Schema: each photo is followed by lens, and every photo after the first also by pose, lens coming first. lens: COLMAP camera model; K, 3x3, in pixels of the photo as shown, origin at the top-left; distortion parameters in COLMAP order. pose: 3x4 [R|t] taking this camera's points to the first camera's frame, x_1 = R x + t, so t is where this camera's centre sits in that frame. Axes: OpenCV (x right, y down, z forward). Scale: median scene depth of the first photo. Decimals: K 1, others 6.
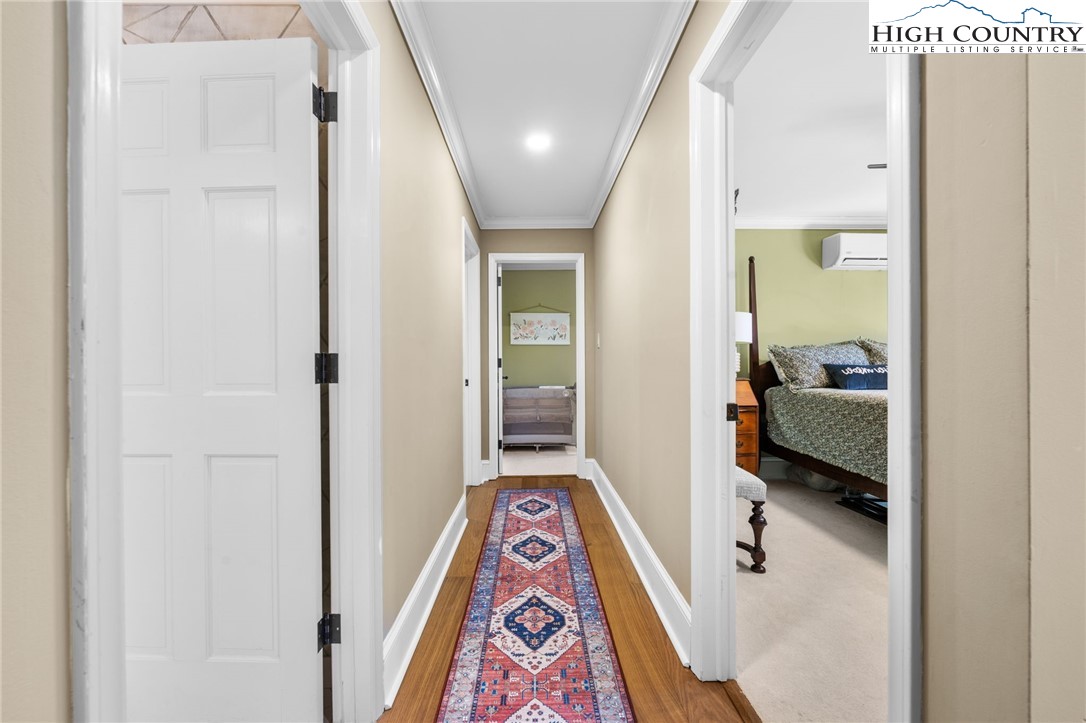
lens RADIAL K [[435.6, 0, 538.9], [0, 435.6, 360.6], [0, 0, 1]] dist [-0.000563, -0.000222]
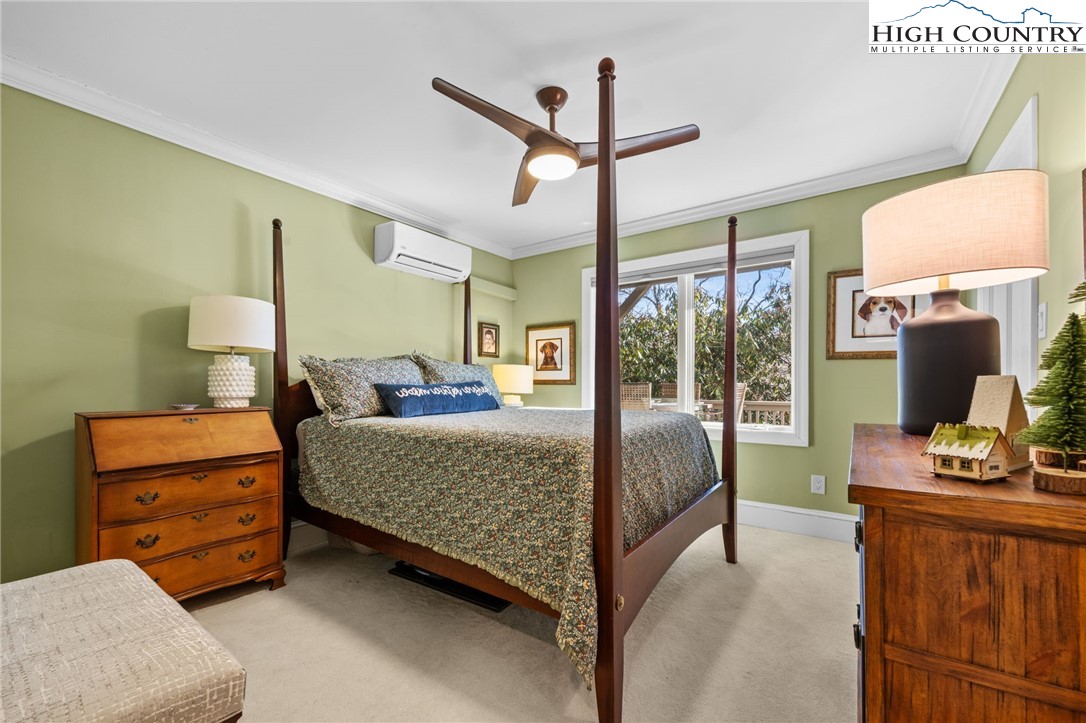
lens RADIAL K [[435.6, 0, 533.2], [0, 435.6, 380.8], [0, 0, 1]] dist [-0.000563, -0.000222]
pose [[0.607422, 0.001161, 0.794378, 0.231566], [-0.000747, 0.999999, -0.000890, 0.003233], [-0.794379, -0.000053, 0.607423, 0.339661]]
